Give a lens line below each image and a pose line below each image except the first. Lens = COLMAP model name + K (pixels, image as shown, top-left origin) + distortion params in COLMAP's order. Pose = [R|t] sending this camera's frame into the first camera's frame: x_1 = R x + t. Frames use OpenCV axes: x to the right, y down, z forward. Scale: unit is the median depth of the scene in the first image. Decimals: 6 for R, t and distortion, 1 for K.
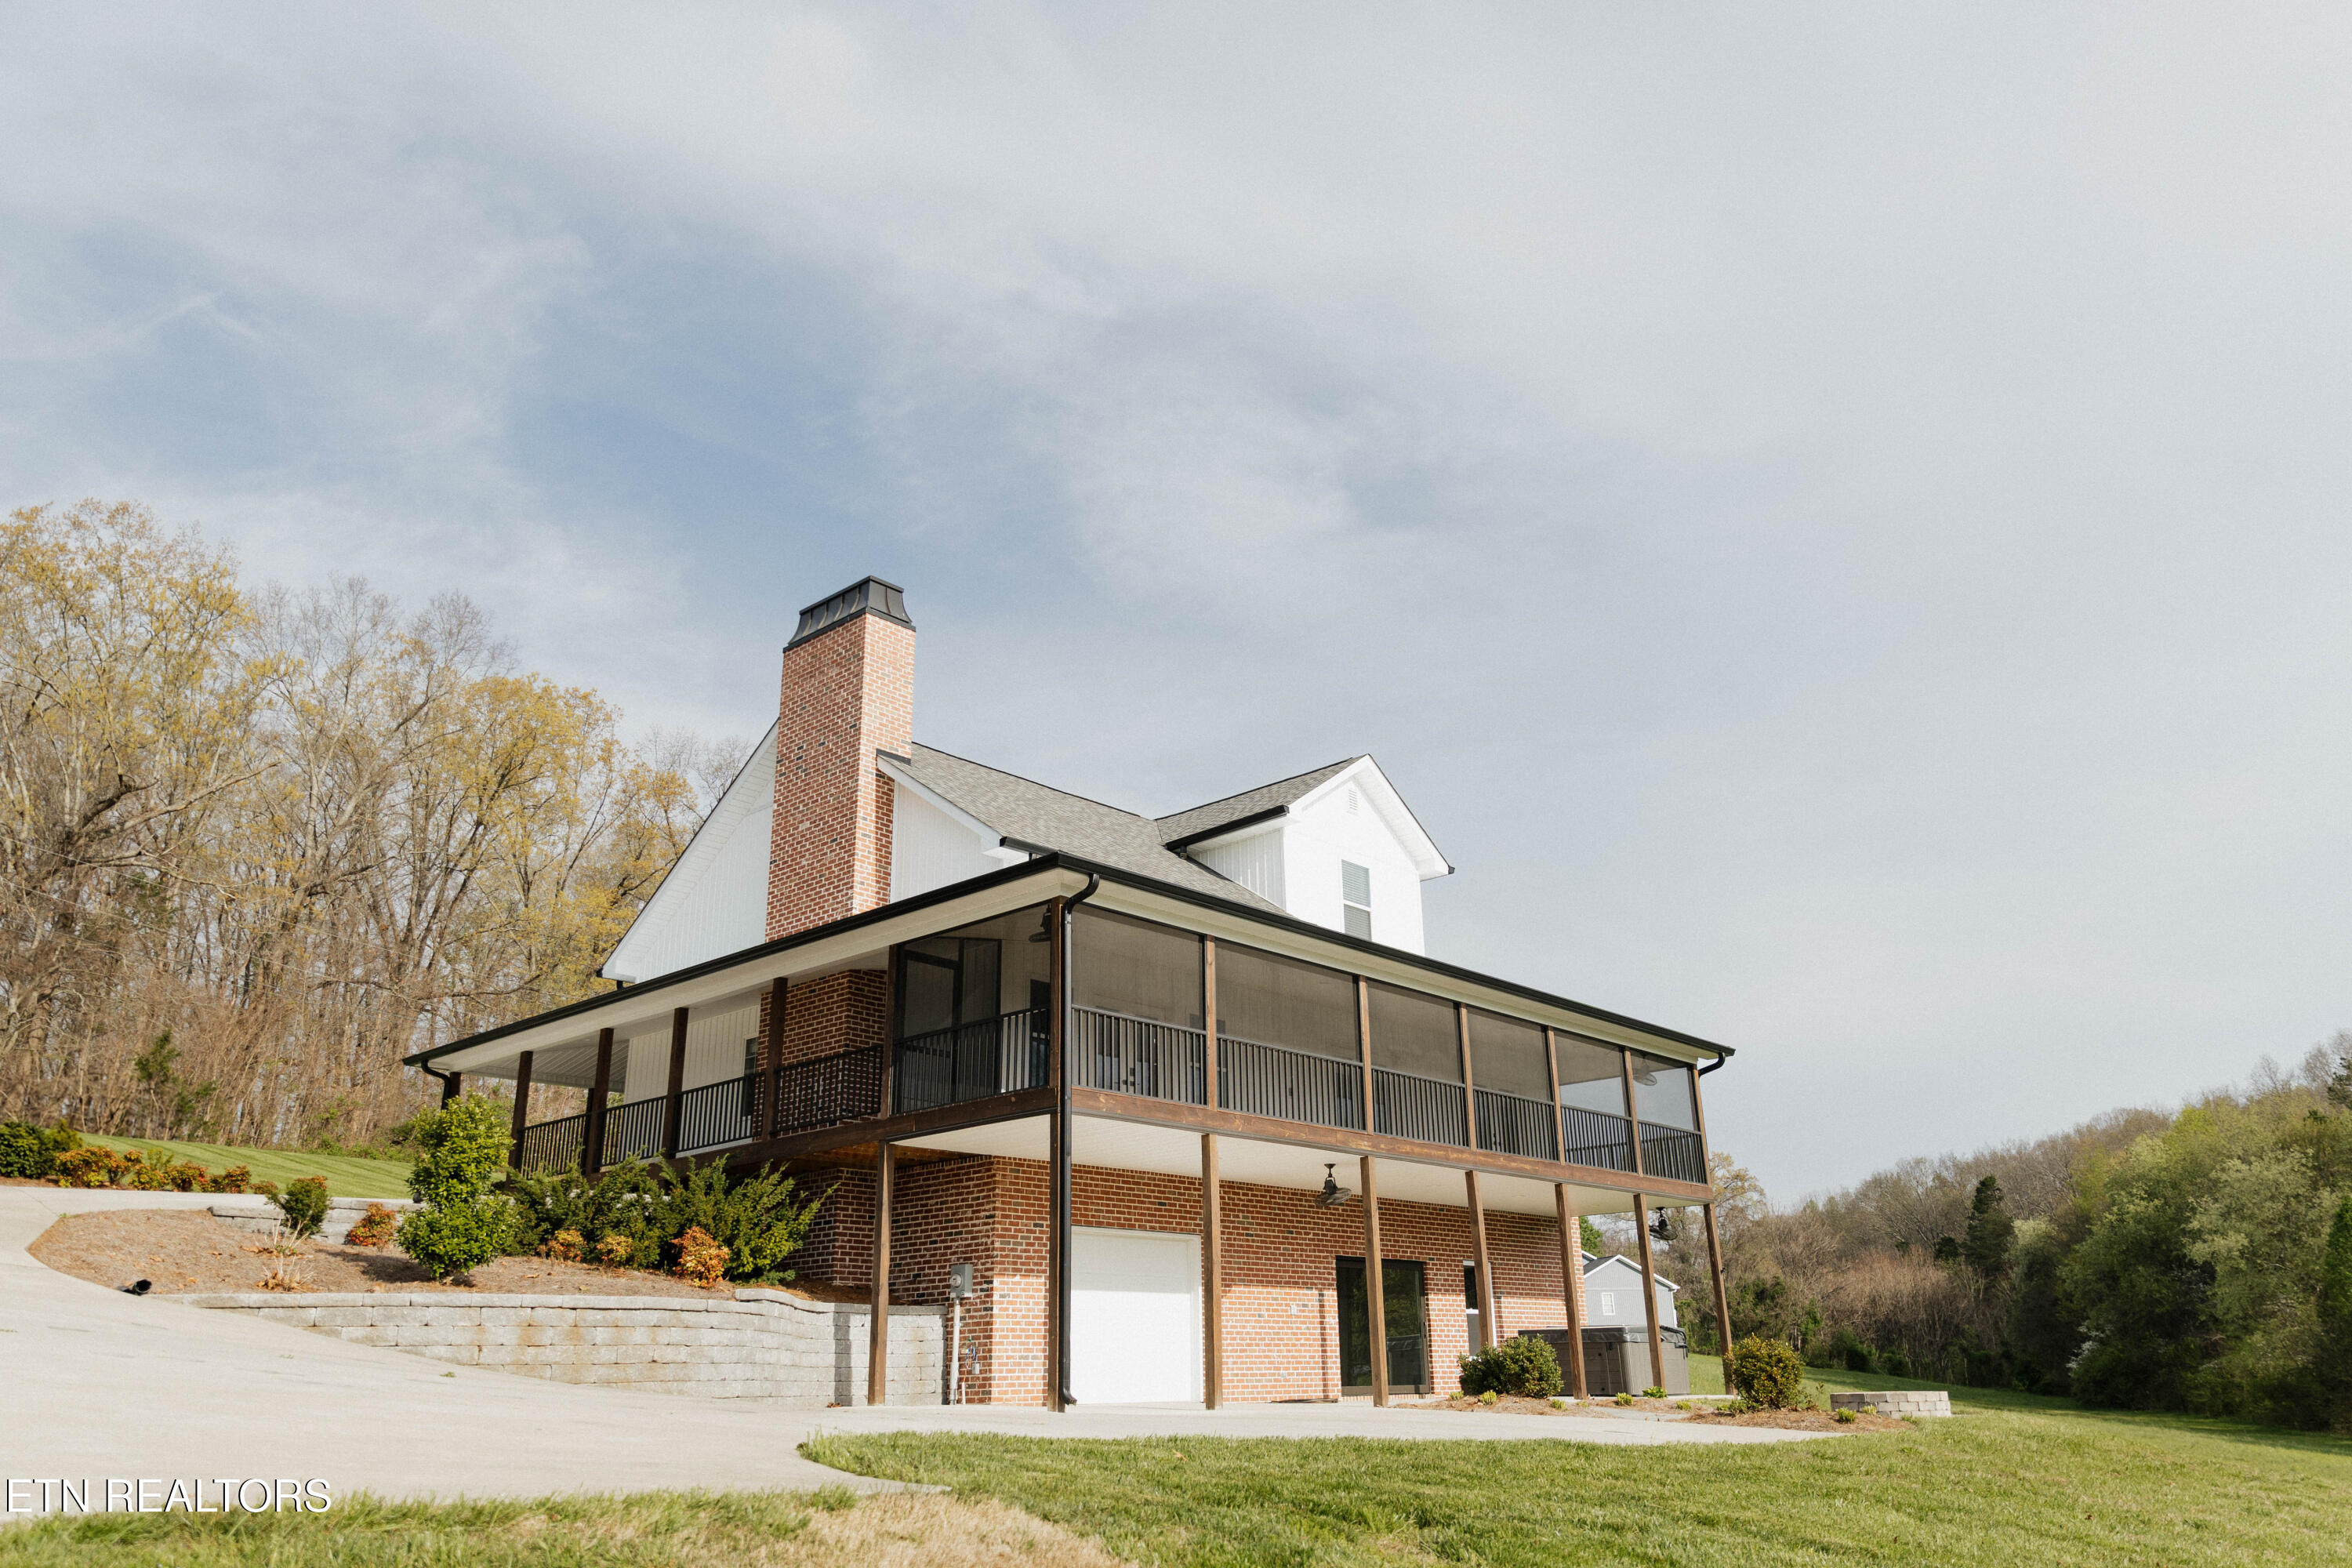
lens RADIAL K [[1619.0, 0, 1176.0], [0, 1619.0, 784.0], [0, 0, 1]] dist [0.002860, 0.000837]
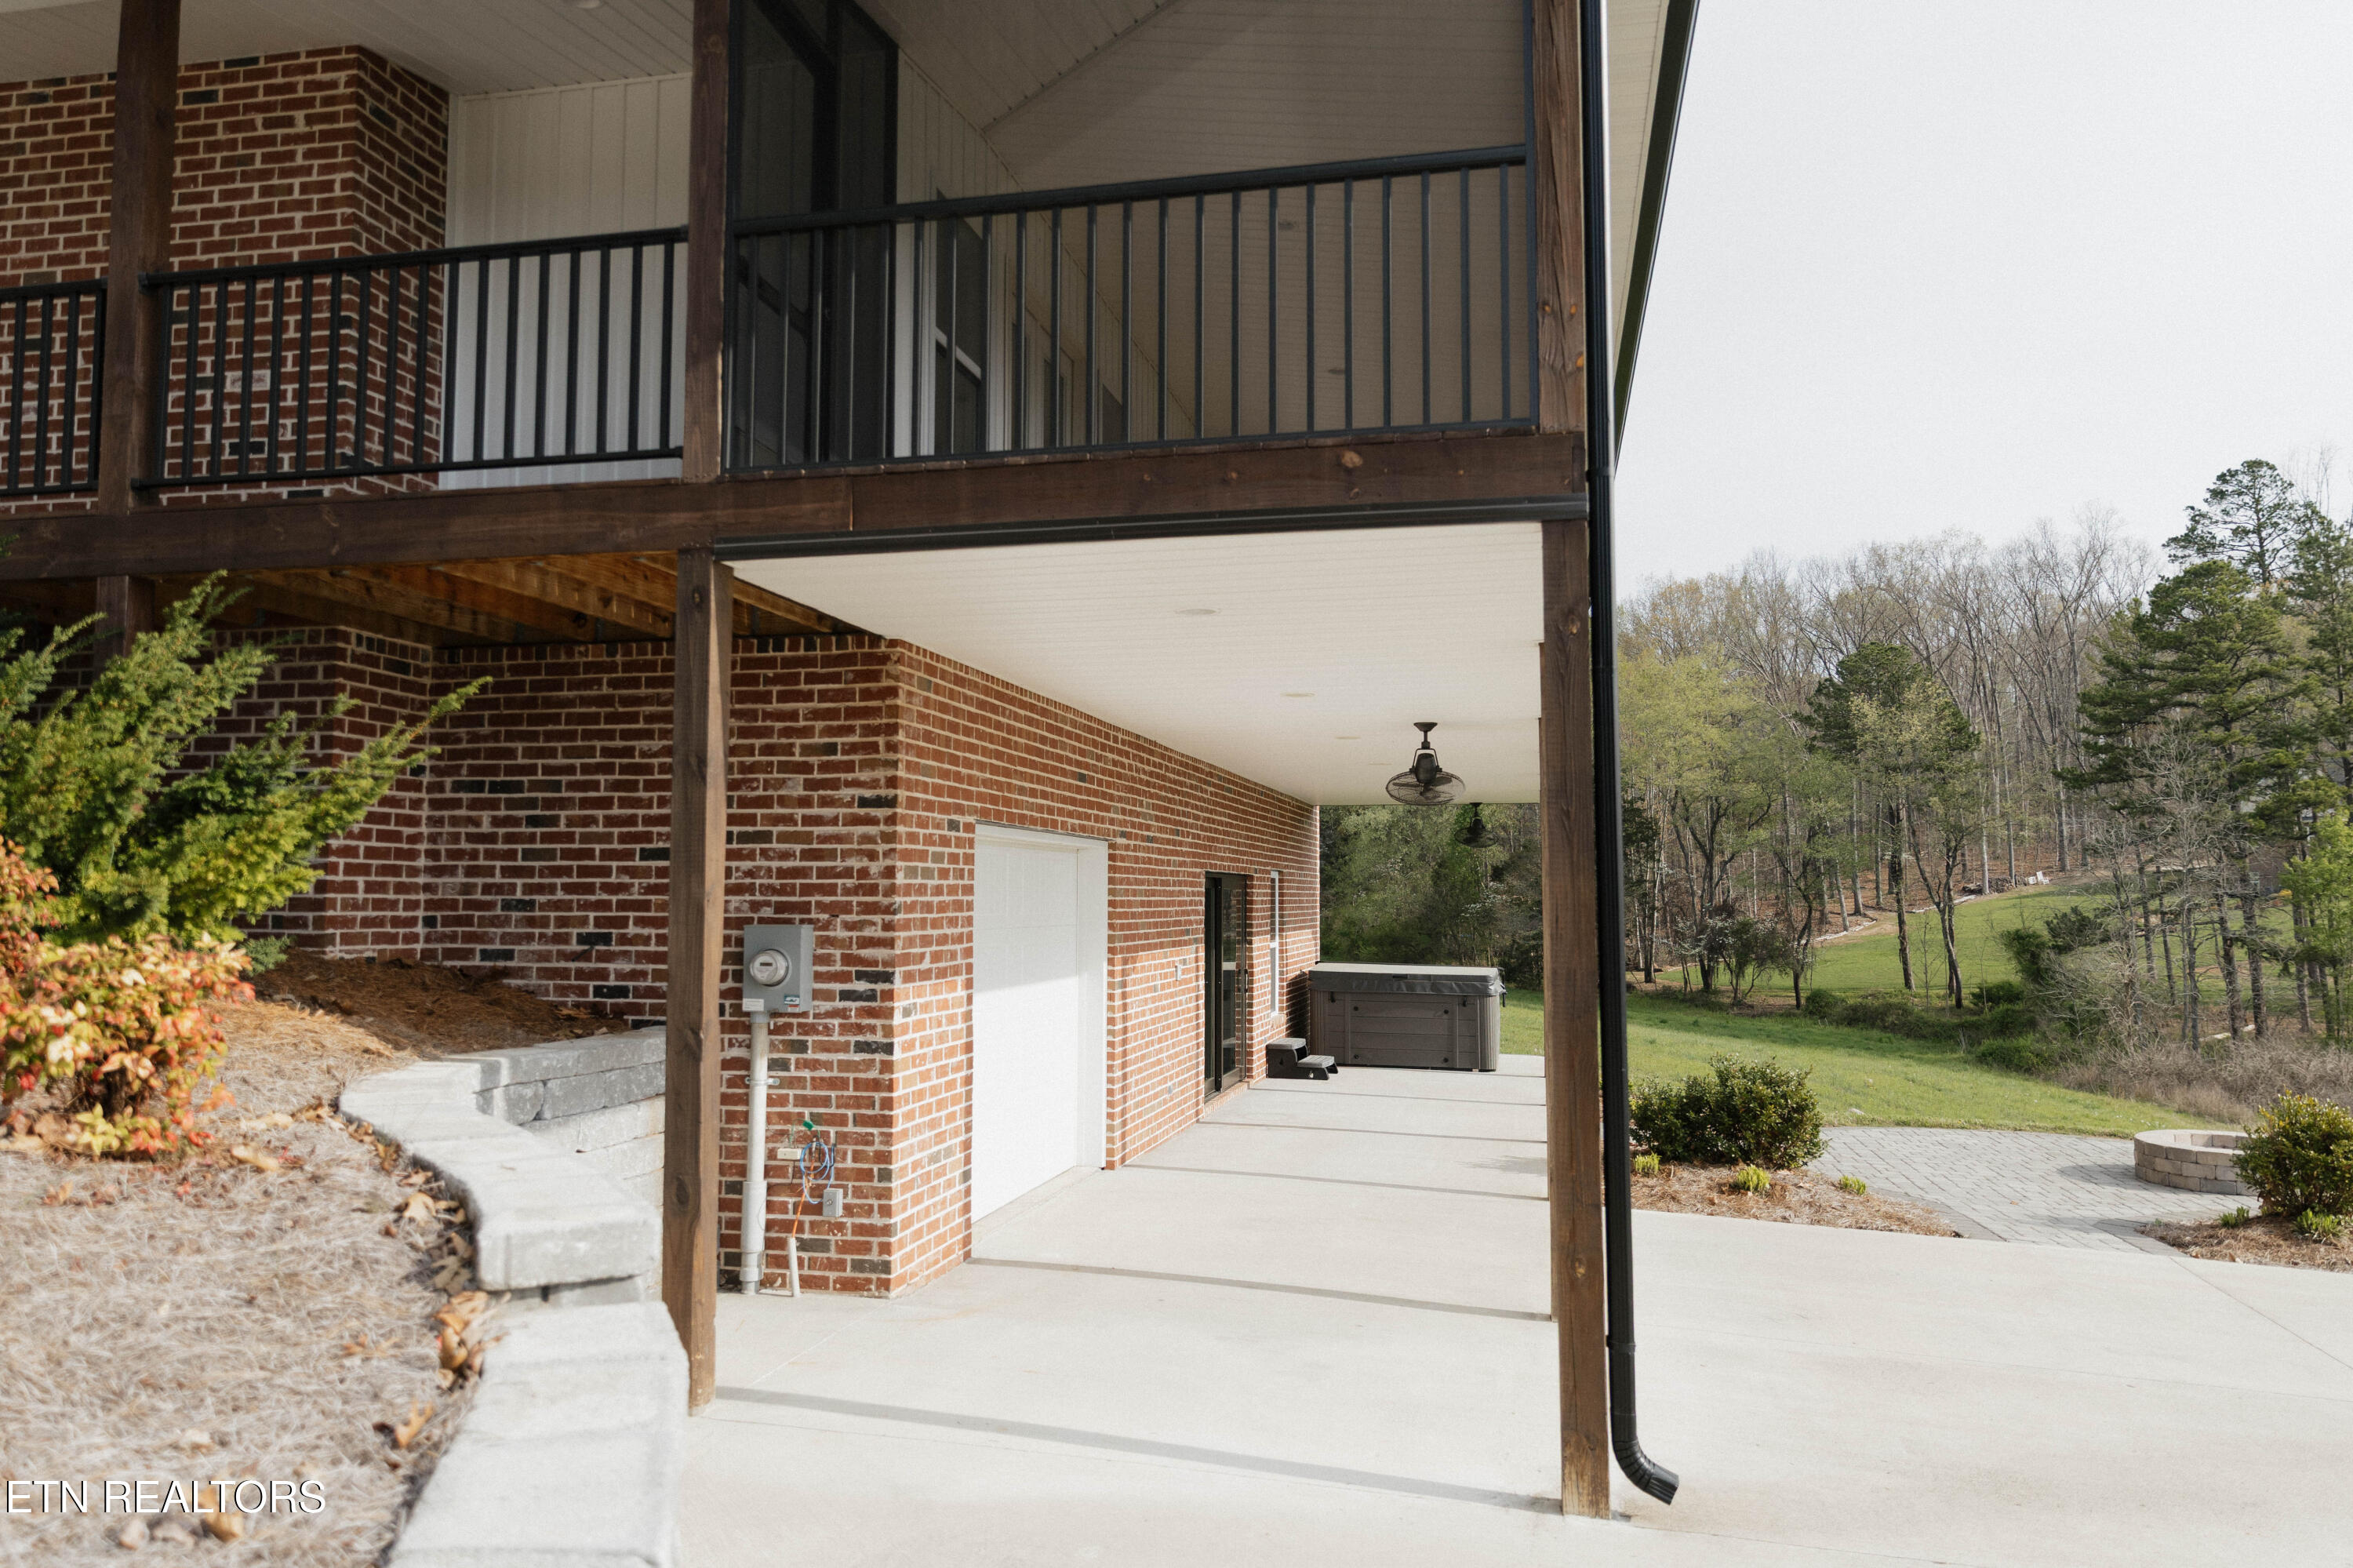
lens RADIAL K [[1619.7, 0, 1176.5], [0, 1619.7, 784.0], [0, 0, 1]] dist [0.002860, 0.000837]
pose [[0.859131, 0.058313, 0.508422, -0.245761], [-0.199320, 0.953163, 0.227489, 0.170048], [-0.471343, -0.296782, 0.830516, 0.678717]]
